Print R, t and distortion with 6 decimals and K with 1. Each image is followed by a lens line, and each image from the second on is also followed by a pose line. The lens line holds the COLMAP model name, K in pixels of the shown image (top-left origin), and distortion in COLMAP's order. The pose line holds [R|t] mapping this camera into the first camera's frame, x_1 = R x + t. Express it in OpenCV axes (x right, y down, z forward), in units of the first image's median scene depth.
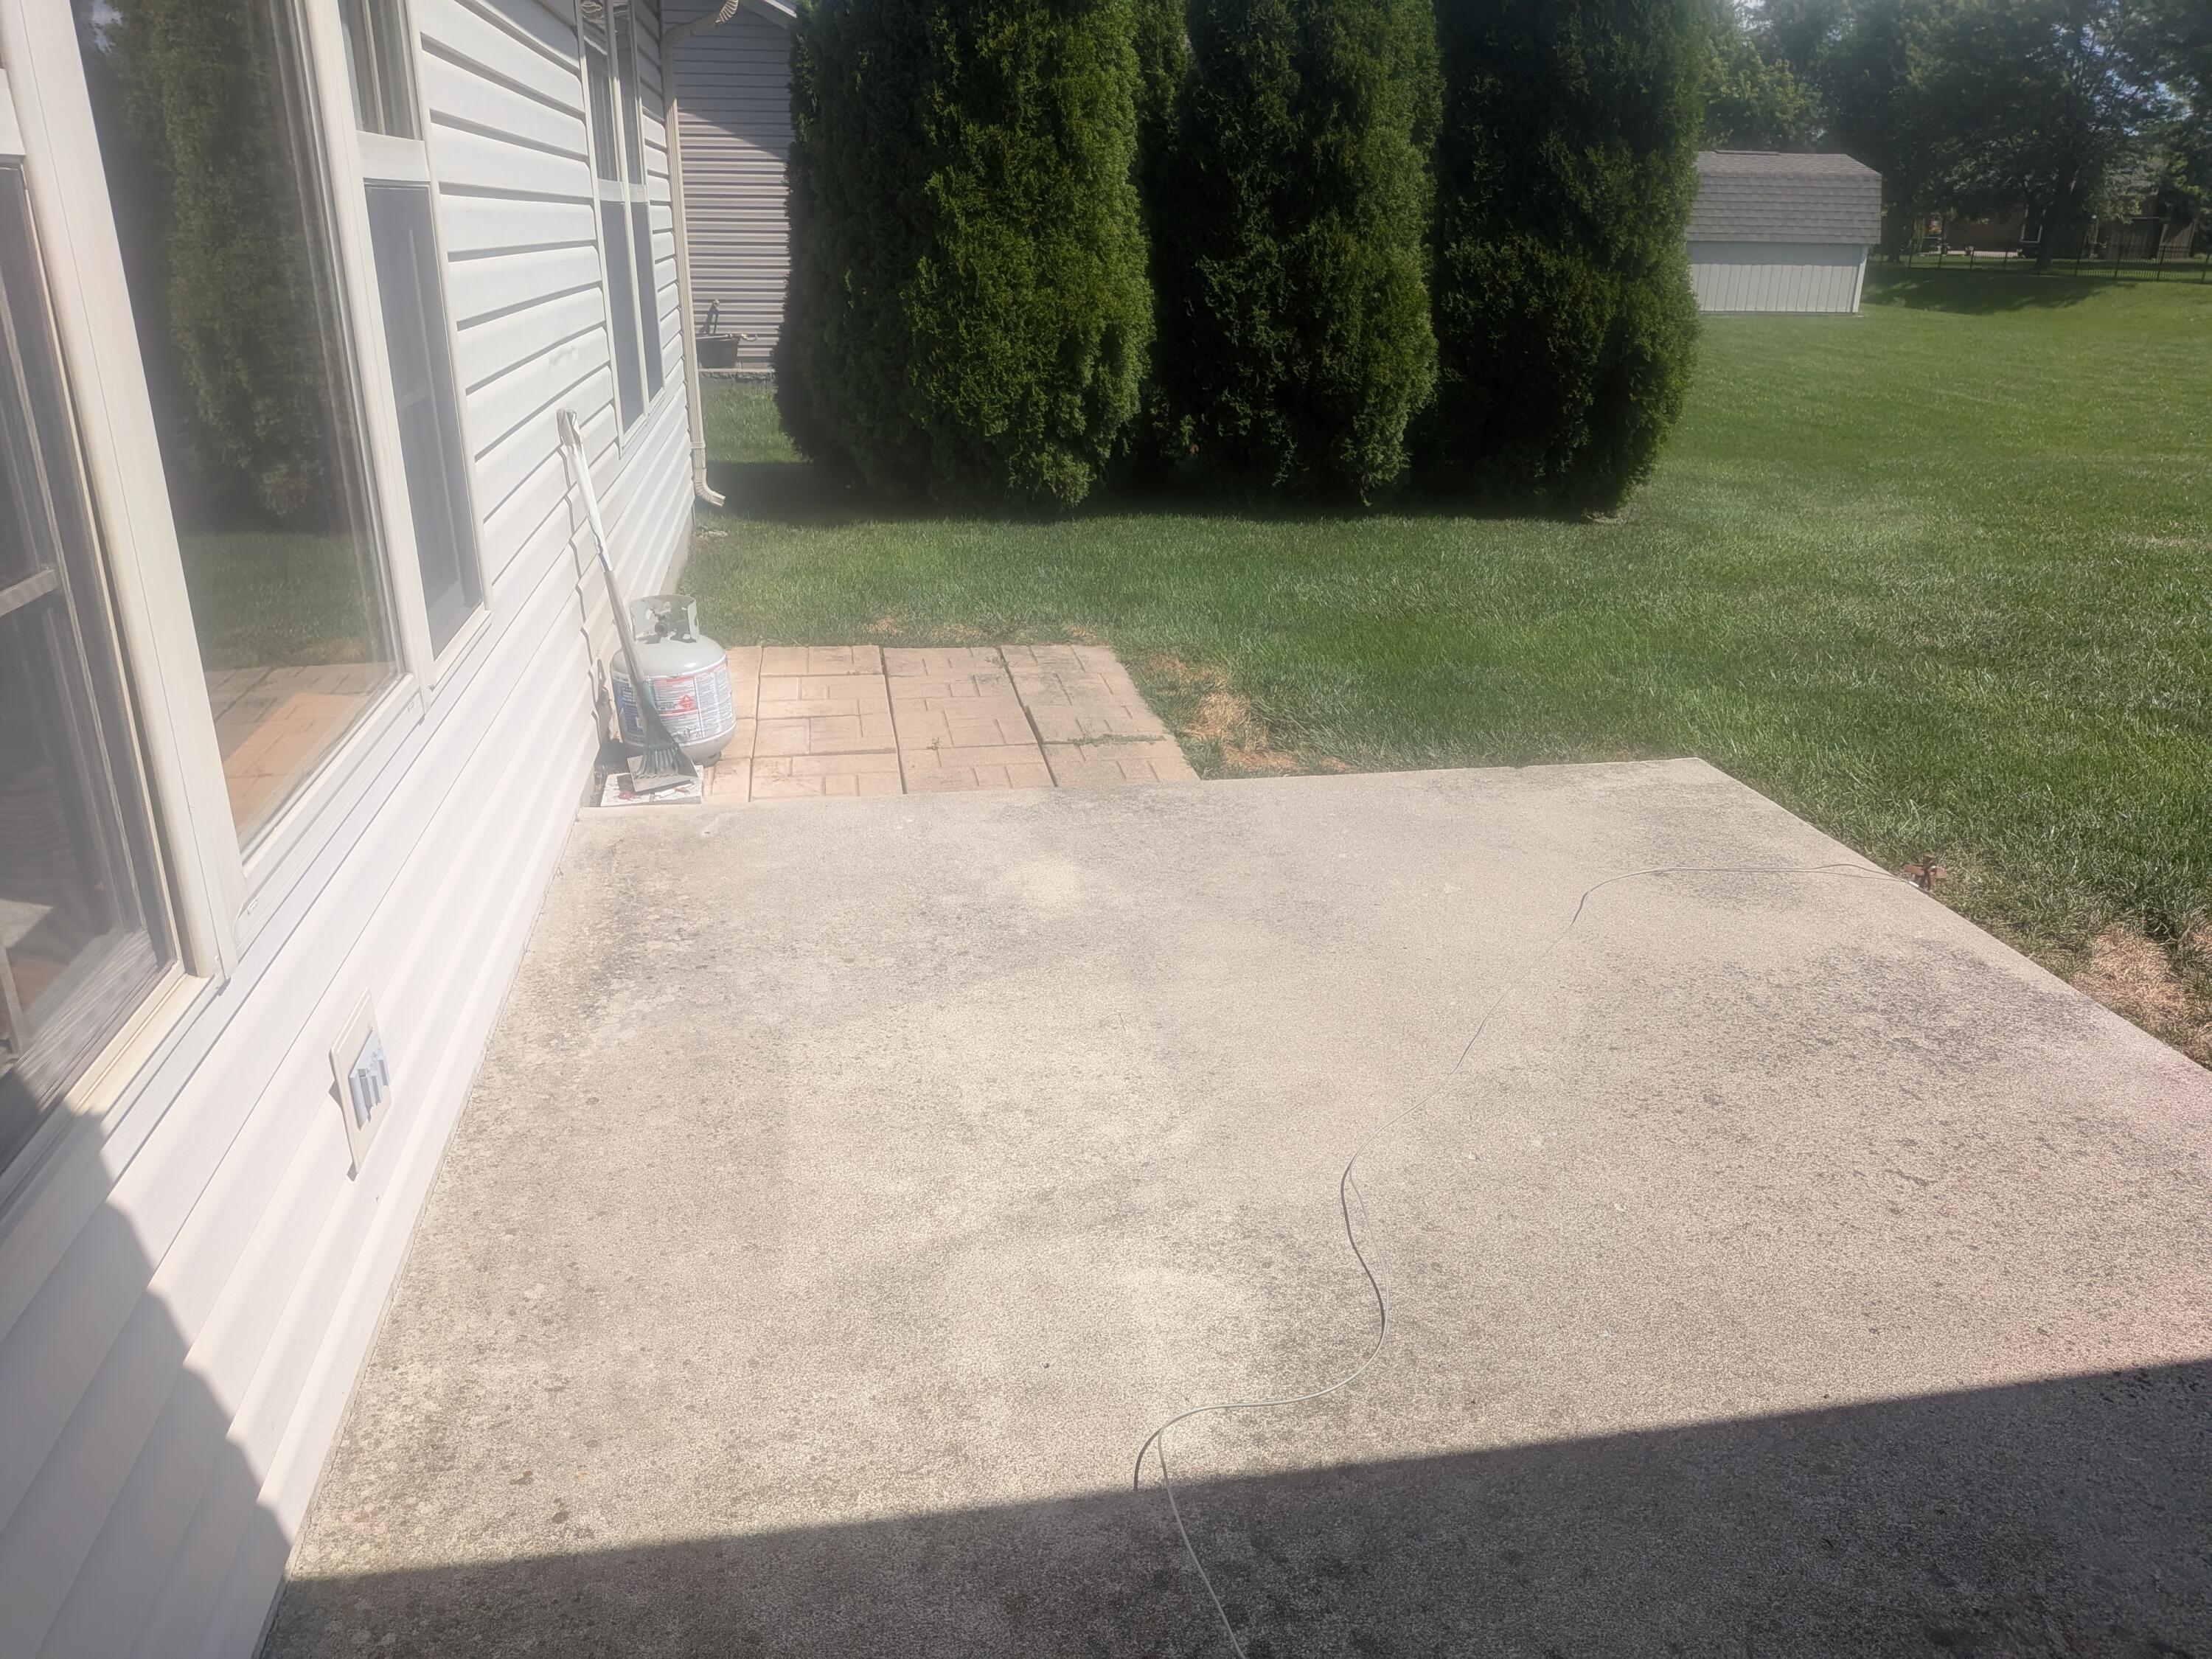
lens RADIAL K [[1582.7, 0, 1065.9], [0, 1582.7, 835.1], [0, 0, 1]] dist [0.099255, -0.144639]
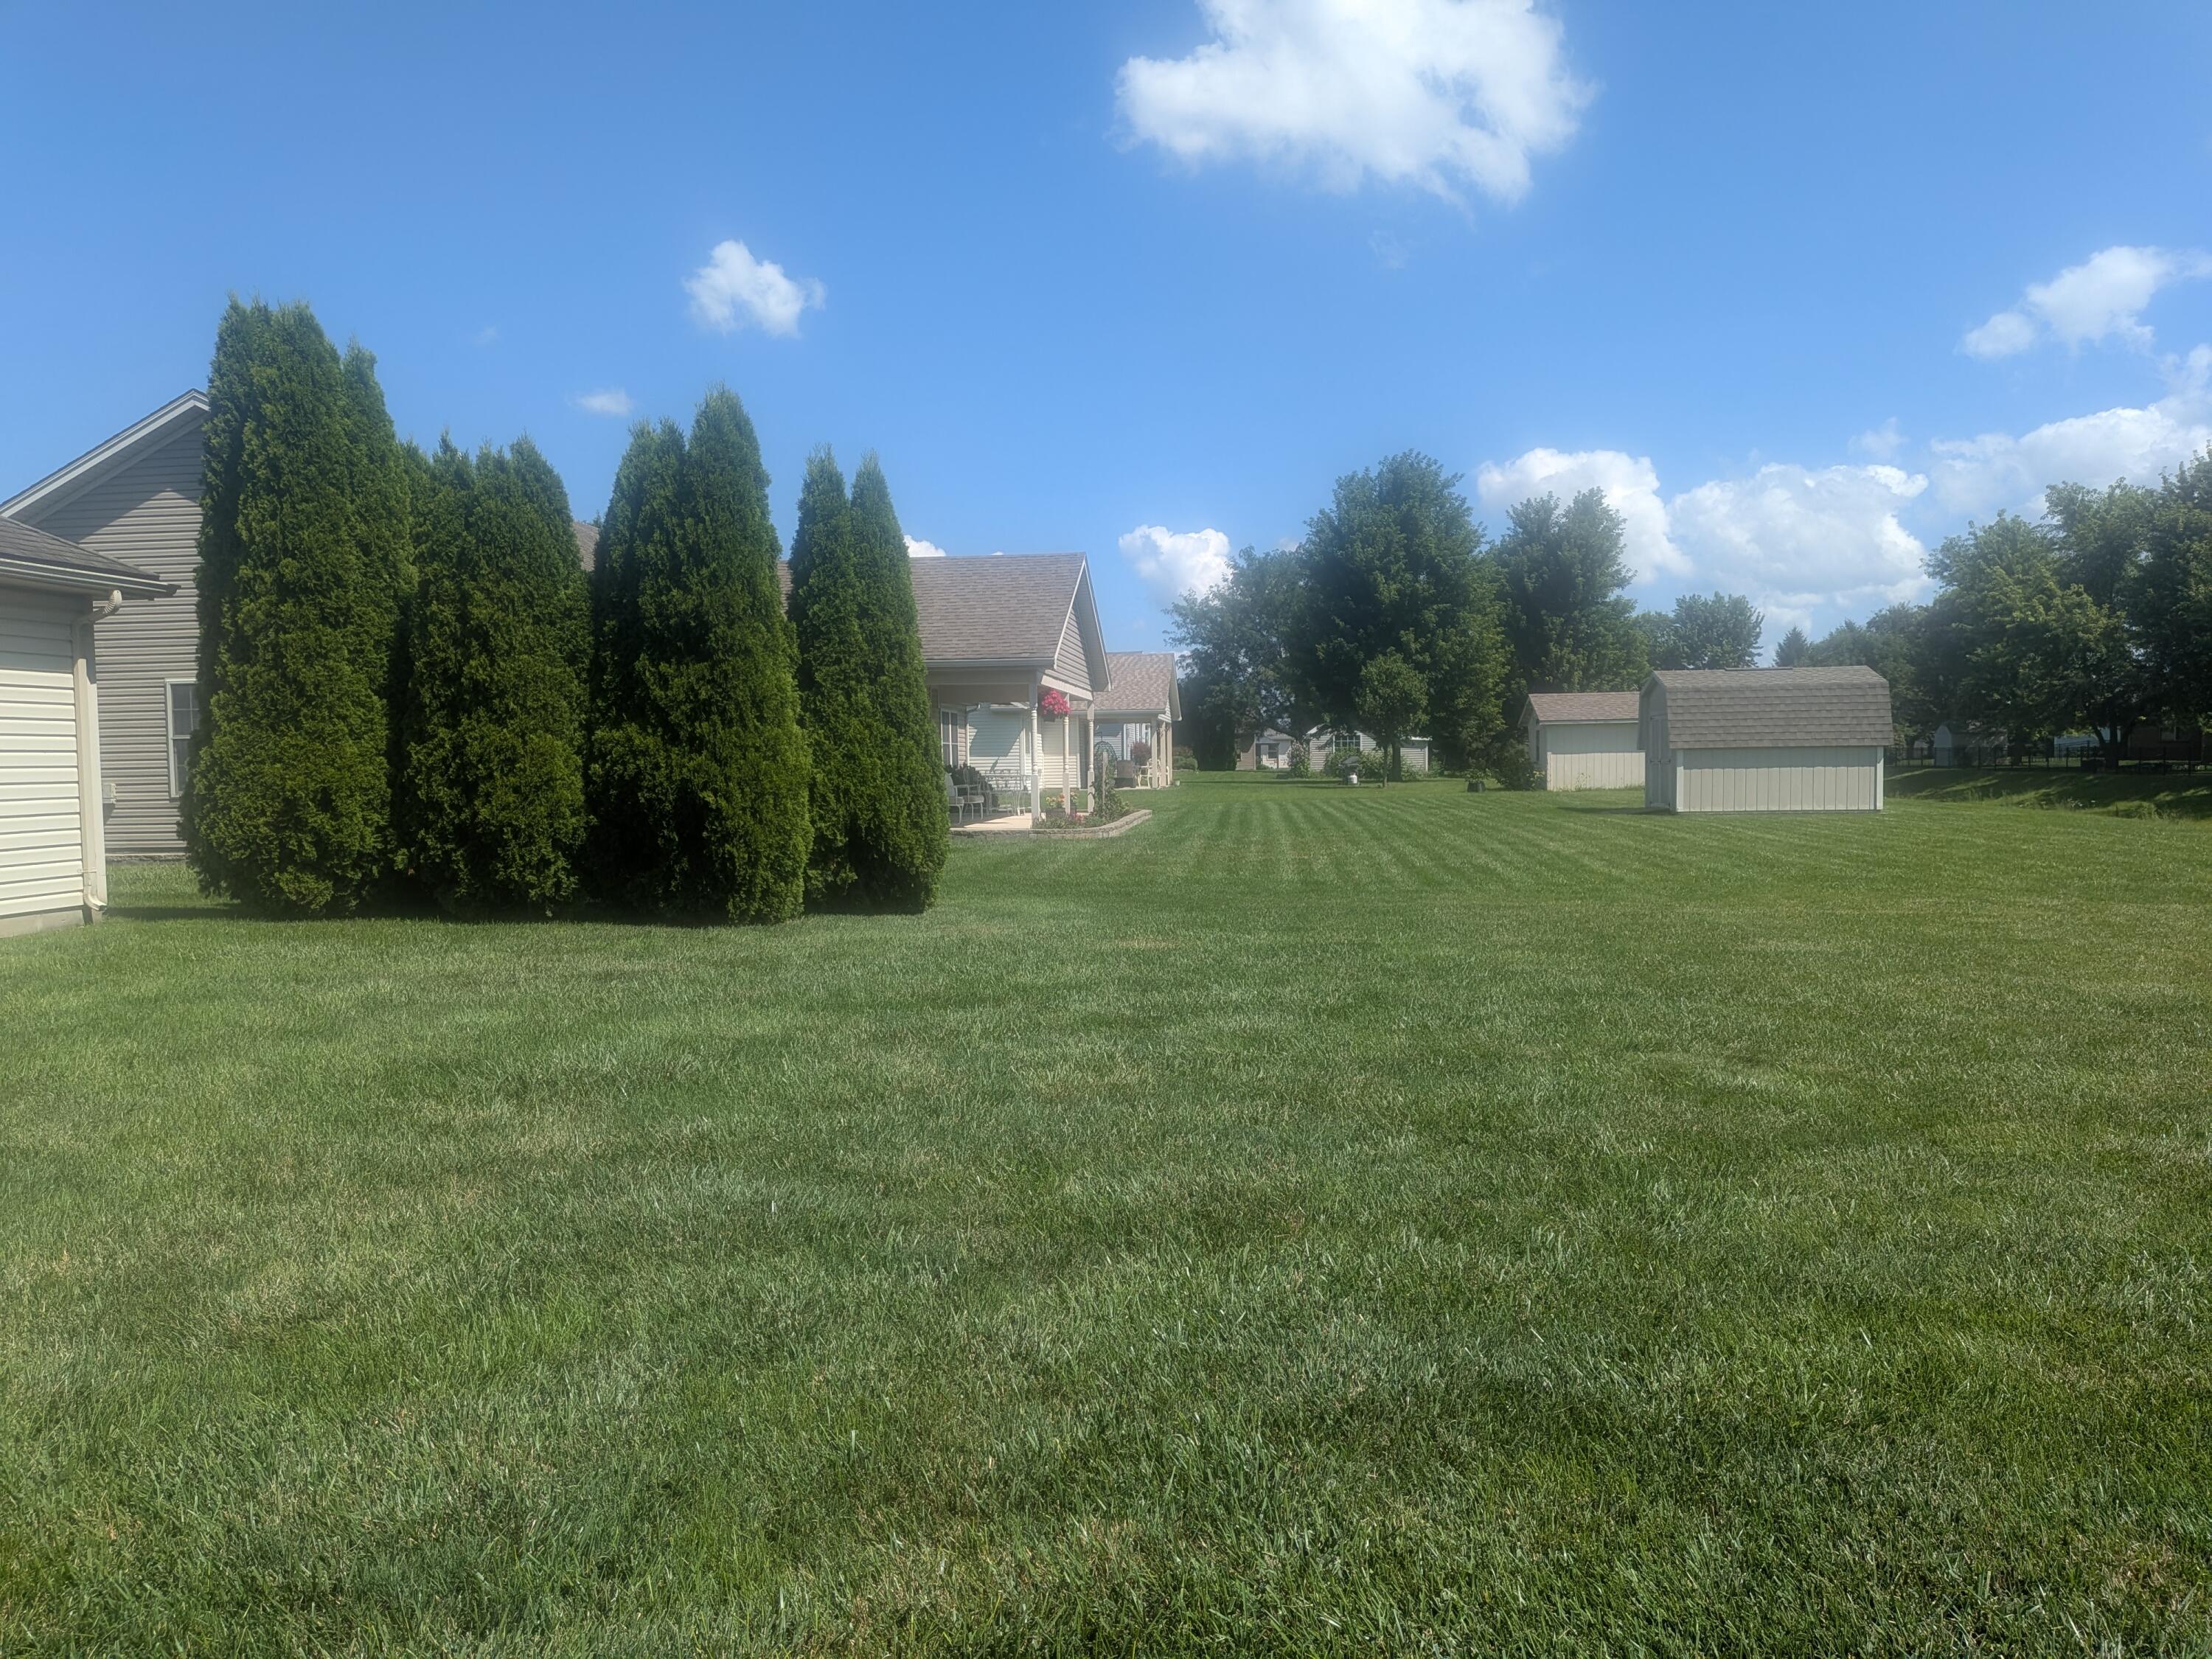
lens RADIAL K [[1540.6, 0, 1109.3], [0, 1540.6, 872.4], [0, 0, 1]] dist [0.104714, -0.171809]
pose [[0.958130, -0.007874, -0.286226, 1.050554], [-0.076514, 0.956231, -0.282432, 0.093083], [0.275922, 0.292507, 0.915591, -0.069532]]
